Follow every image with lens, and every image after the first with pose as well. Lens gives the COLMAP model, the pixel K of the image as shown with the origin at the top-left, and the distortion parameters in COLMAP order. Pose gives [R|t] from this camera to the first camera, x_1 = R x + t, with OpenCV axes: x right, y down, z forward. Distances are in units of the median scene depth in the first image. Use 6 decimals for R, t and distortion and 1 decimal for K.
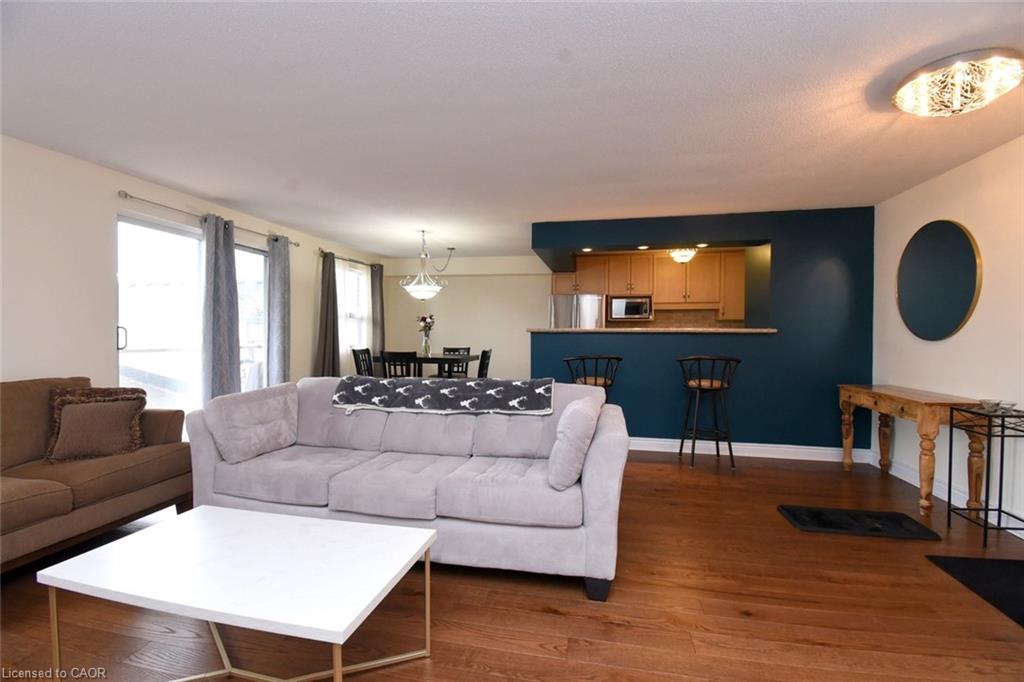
lens RADIAL K [[450.5, 0, 508.1], [0, 450.5, 340.6], [0, 0, 1]] dist [0.017062, -0.025338]
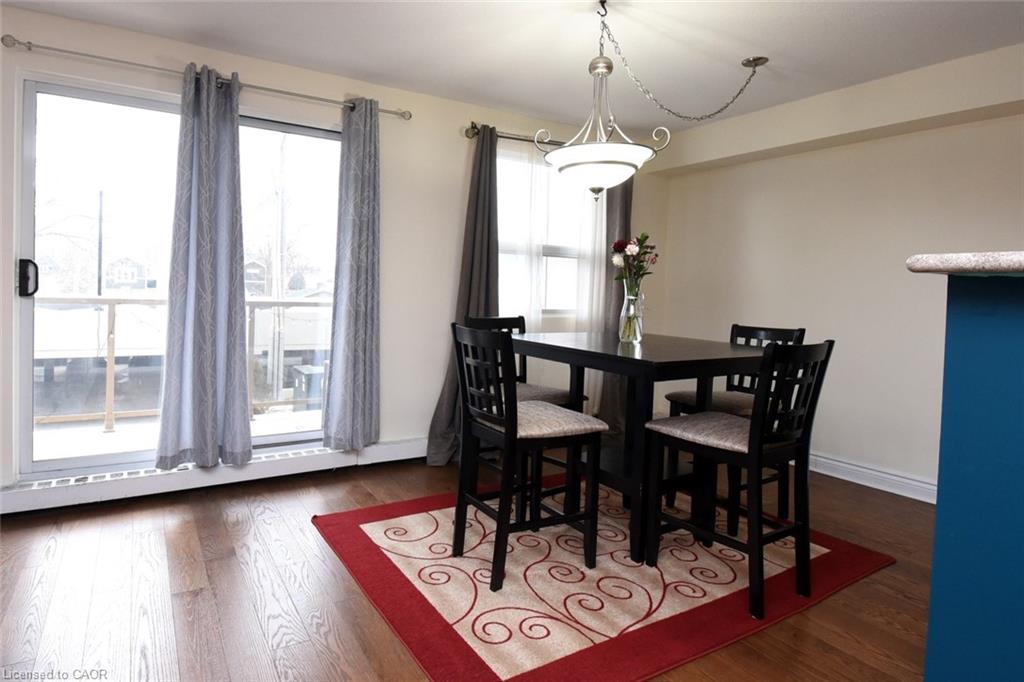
lens RADIAL K [[570.0, 0, 465.9], [0, 570.0, 302.1], [0, 0, 1]] dist [0.003155, 0.000882]
pose [[0.663204, 0.031580, -0.747772, 0.119087], [-0.035194, 0.999320, 0.010989, -0.002659], [0.747610, 0.019029, 0.663865, 0.812077]]
